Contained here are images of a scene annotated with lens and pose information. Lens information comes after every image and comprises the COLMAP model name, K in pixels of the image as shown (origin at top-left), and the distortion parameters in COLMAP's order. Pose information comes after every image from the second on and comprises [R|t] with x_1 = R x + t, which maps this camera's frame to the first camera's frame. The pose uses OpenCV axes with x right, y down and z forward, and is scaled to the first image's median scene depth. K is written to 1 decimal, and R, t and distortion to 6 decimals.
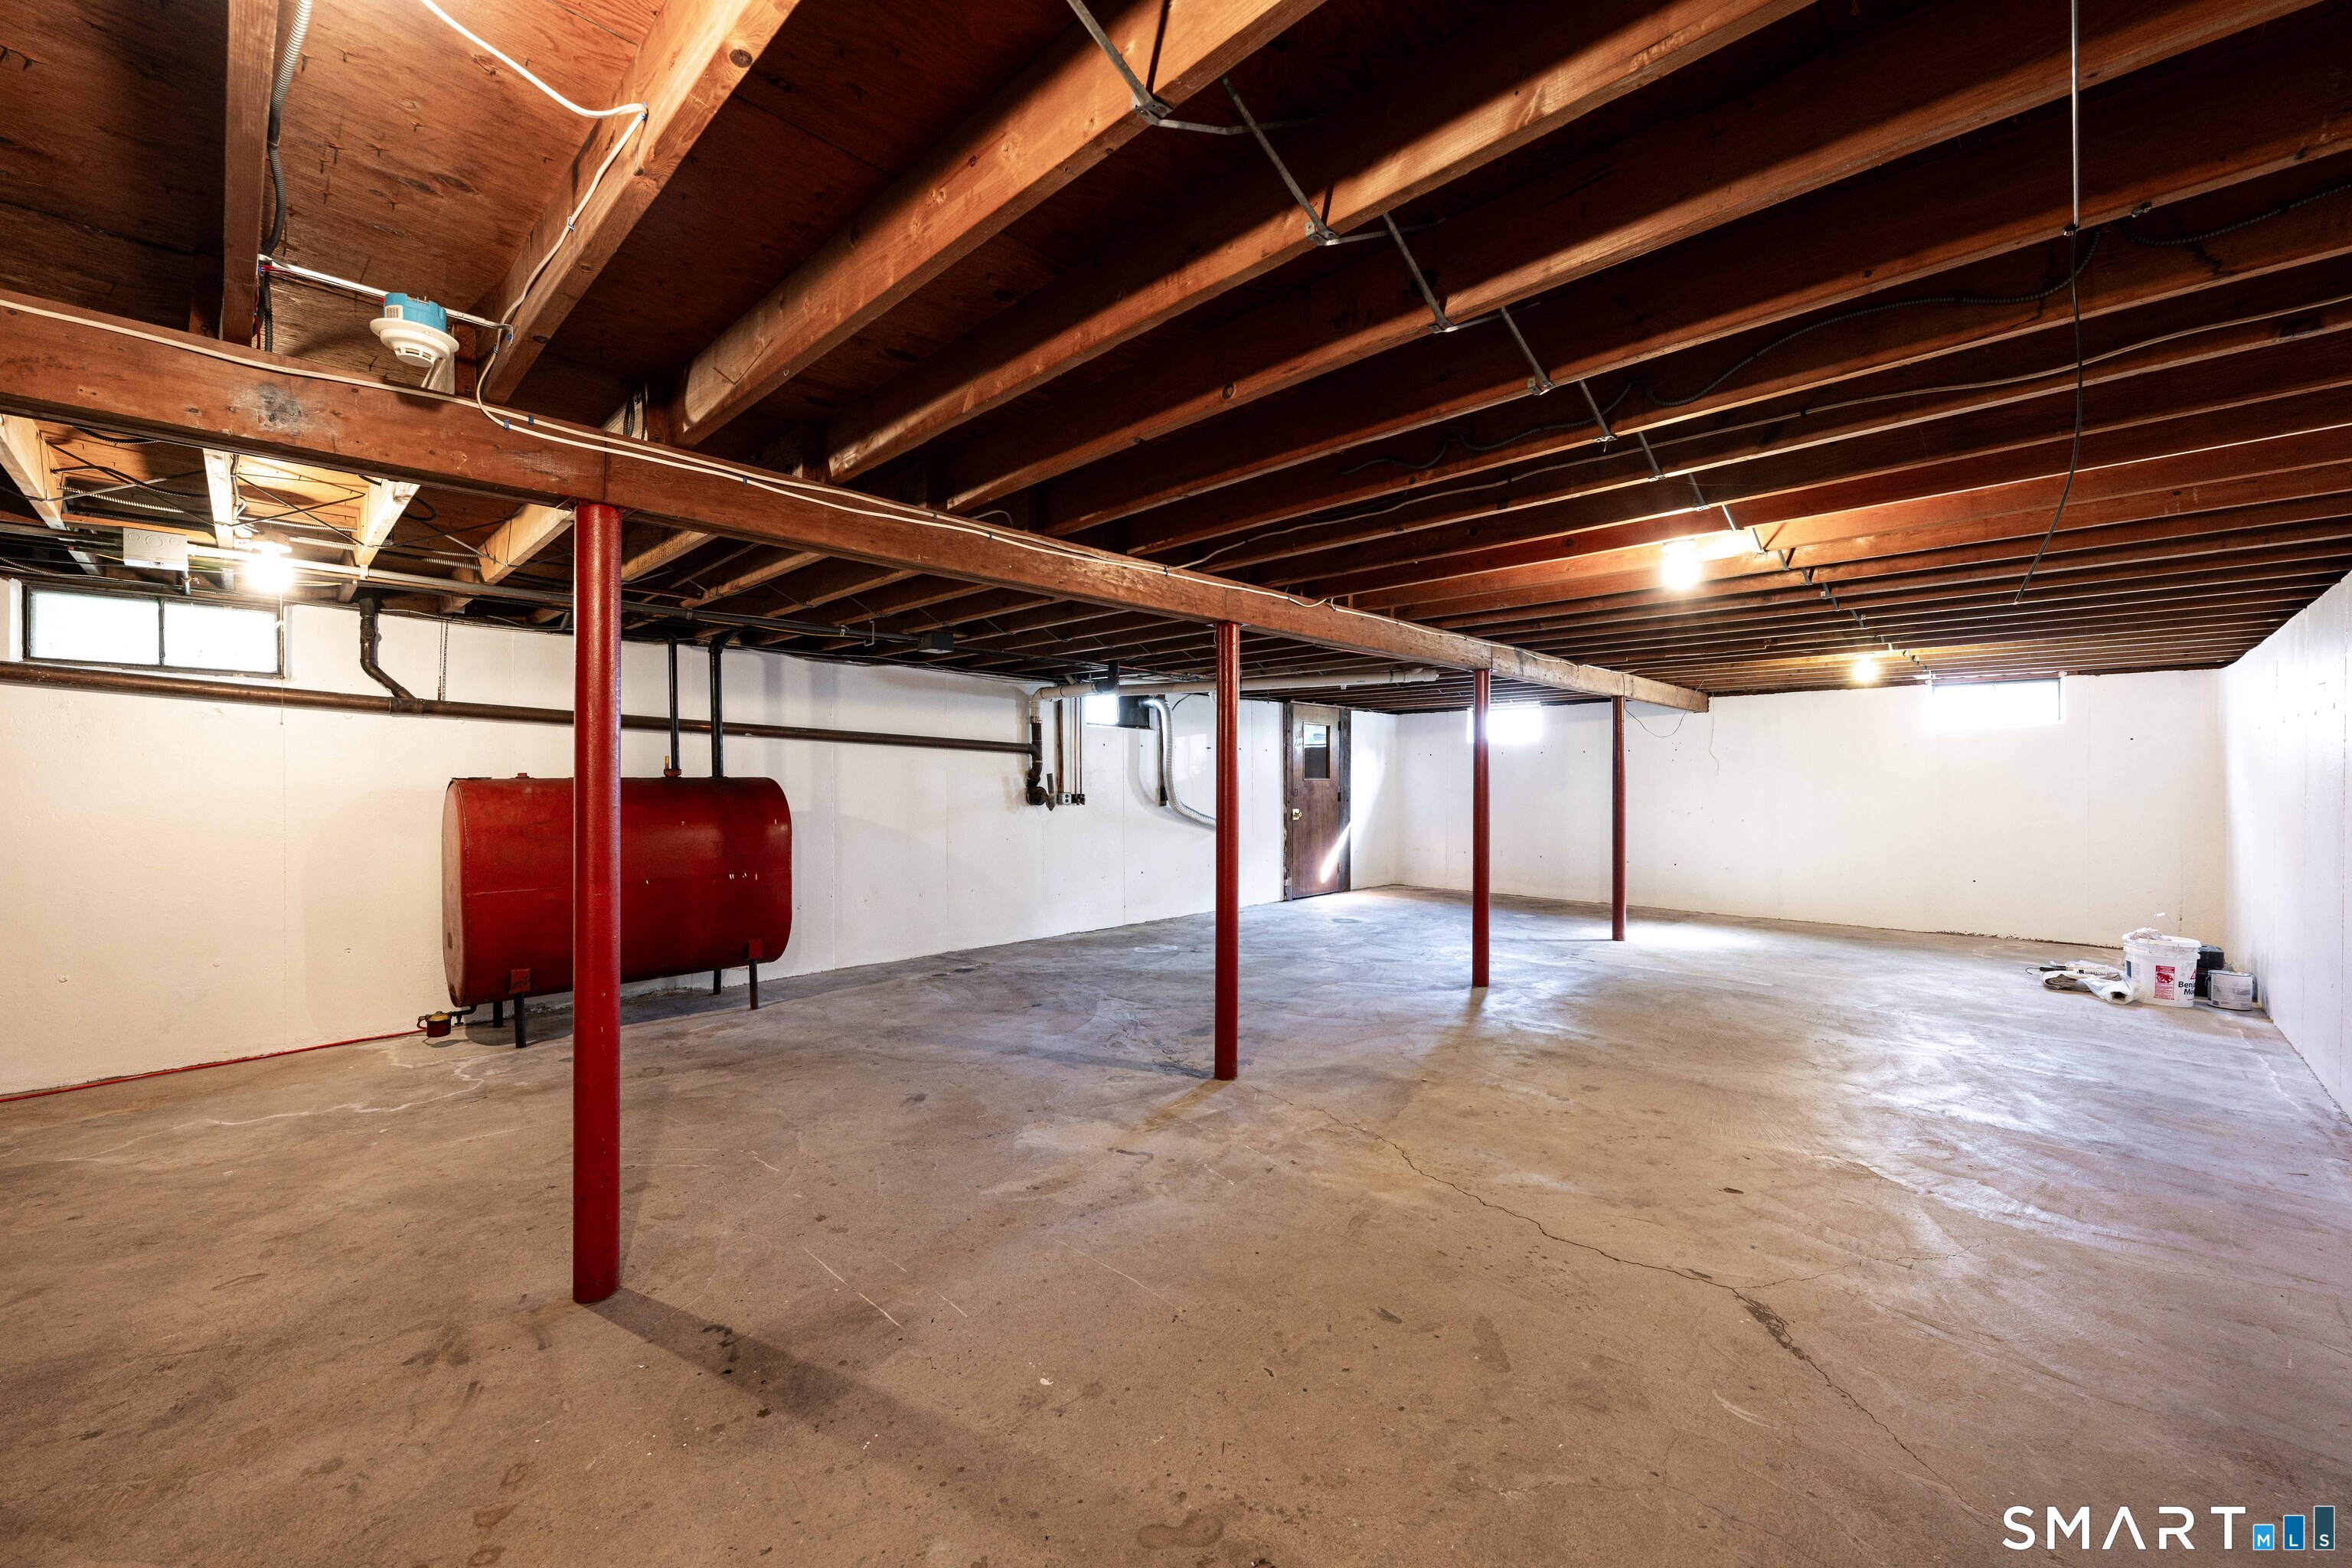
lens RADIAL K [[919.2, 0, 1163.4], [0, 919.2, 797.7], [0, 0, 1]] dist [0.023070, 0.001183]
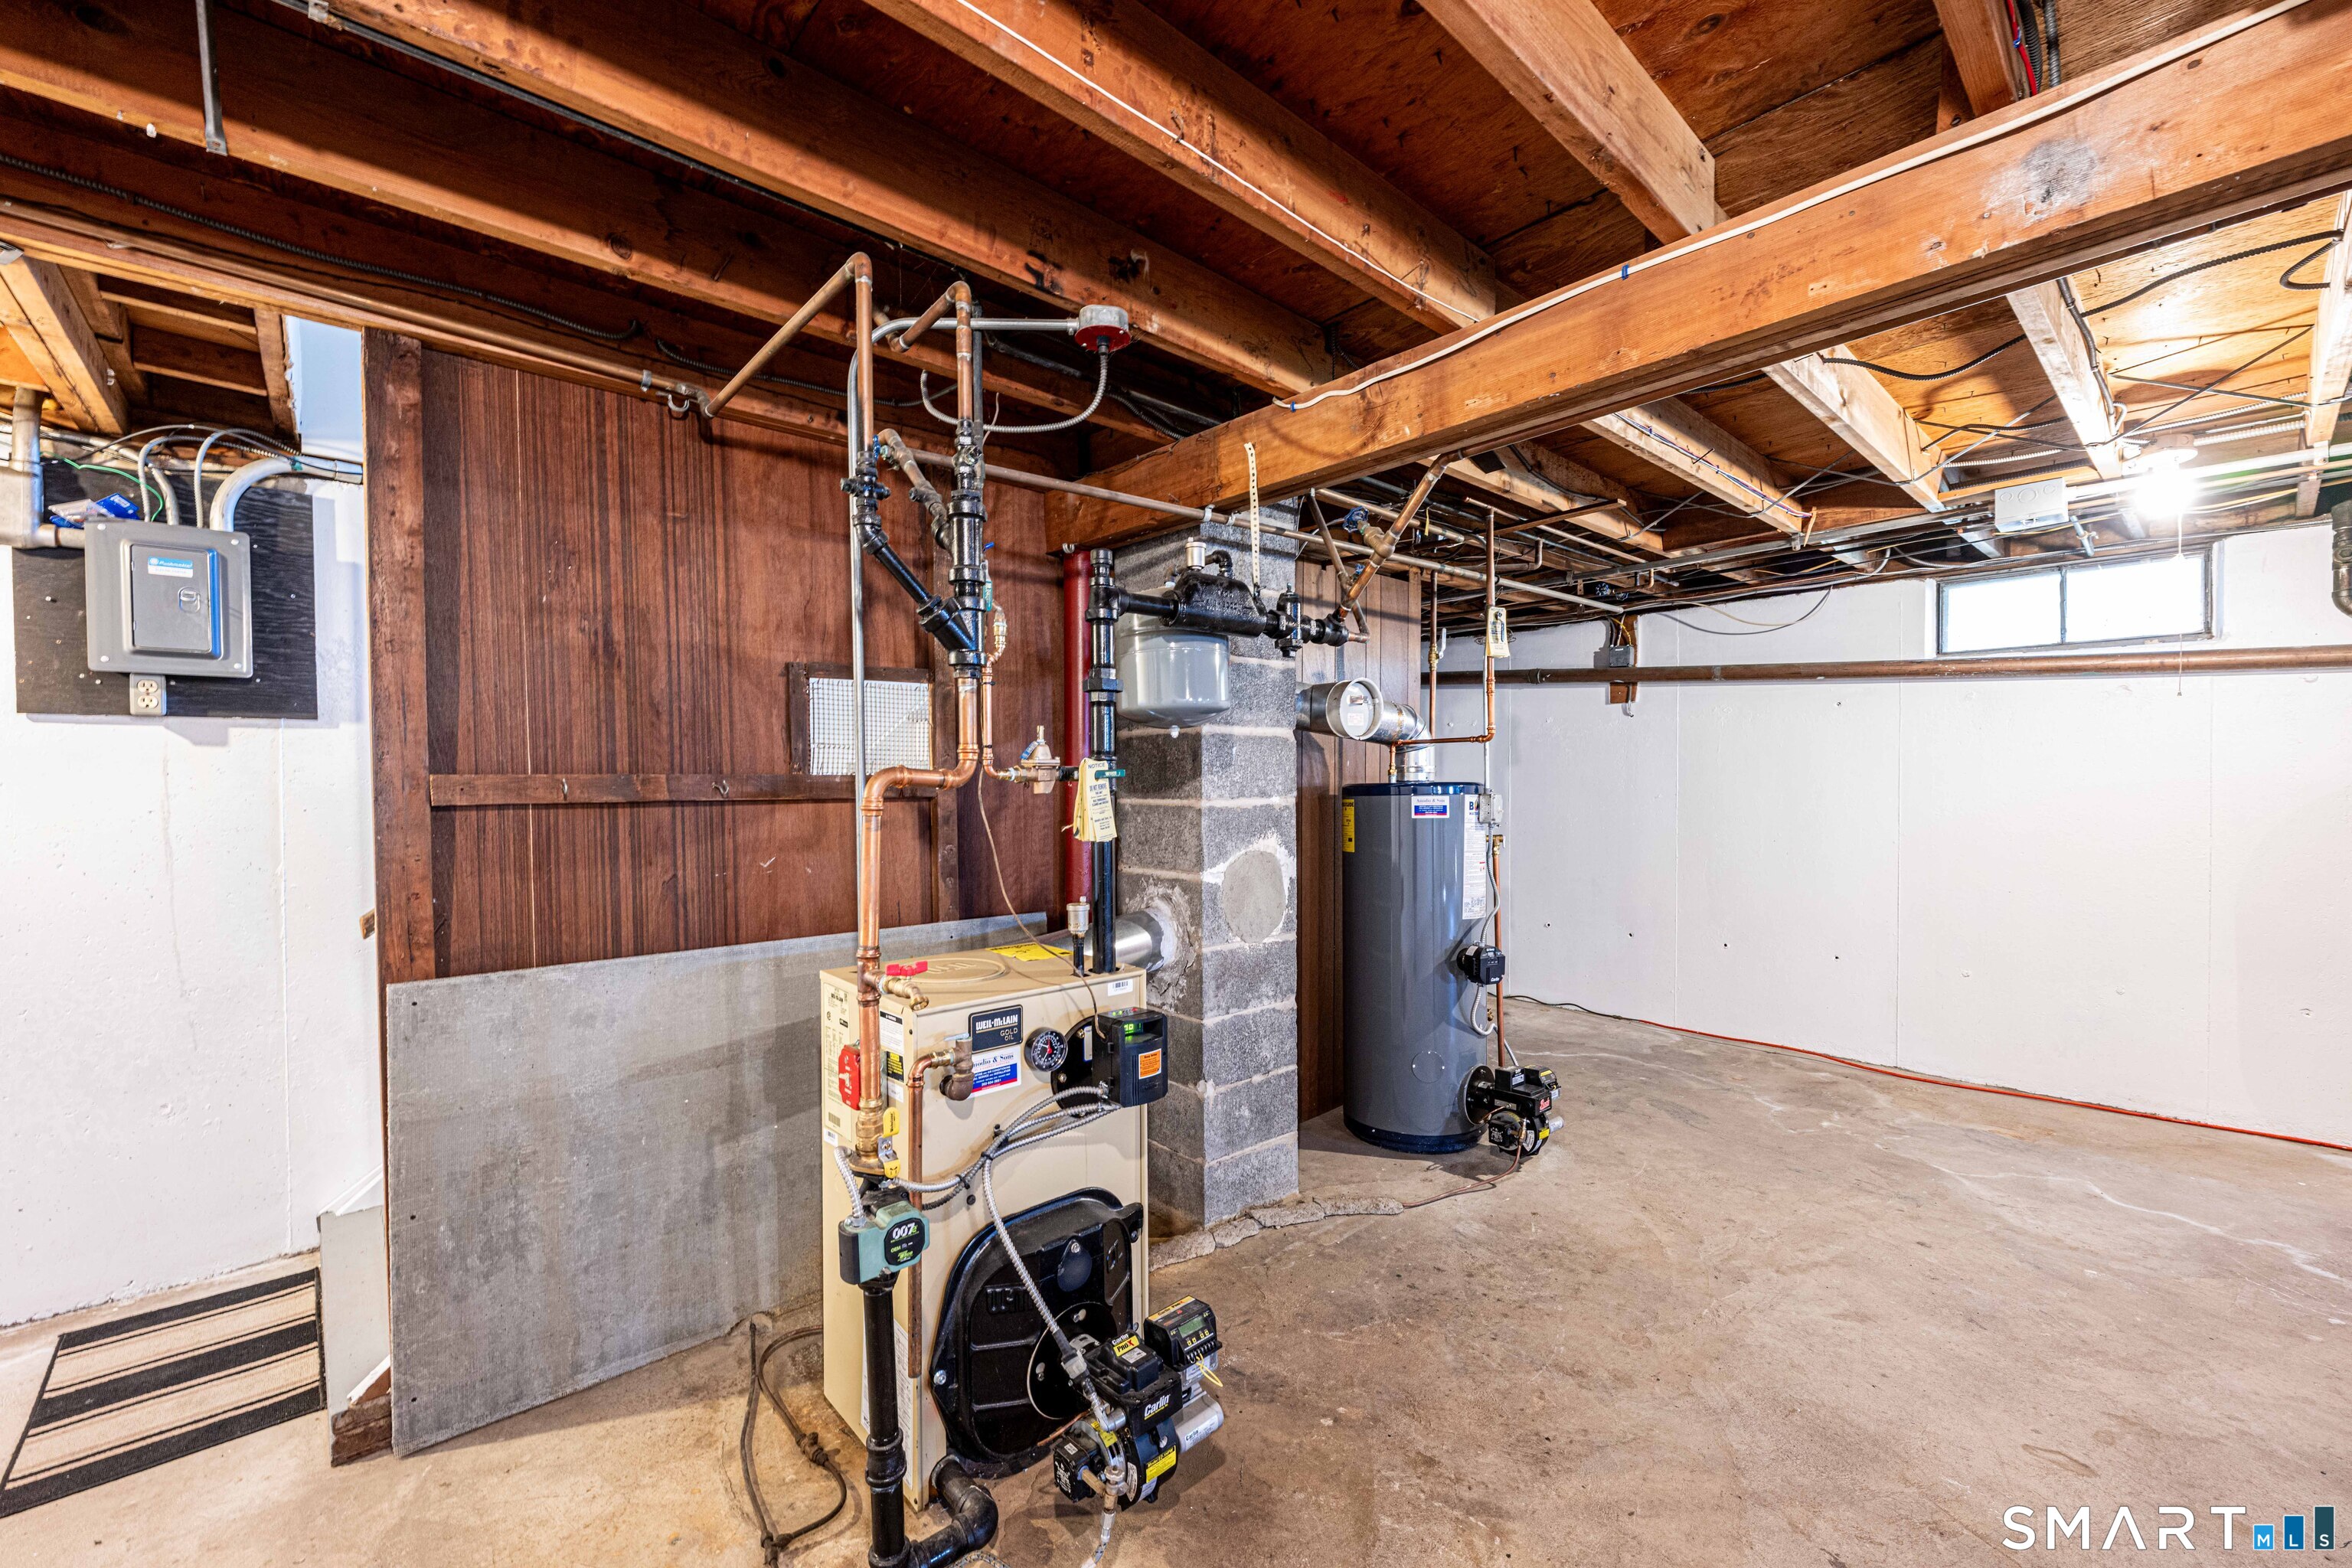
lens RADIAL K [[894.4, 0, 1176.0], [0, 894.4, 784.0], [0, 0, 1]] dist [-0.000180, -0.000101]
pose [[-0.083484, 0.003512, -0.996503, -0.163855], [-0.009653, 0.999944, 0.004332, -0.002856], [0.996462, 0.009981, -0.083446, 0.260150]]
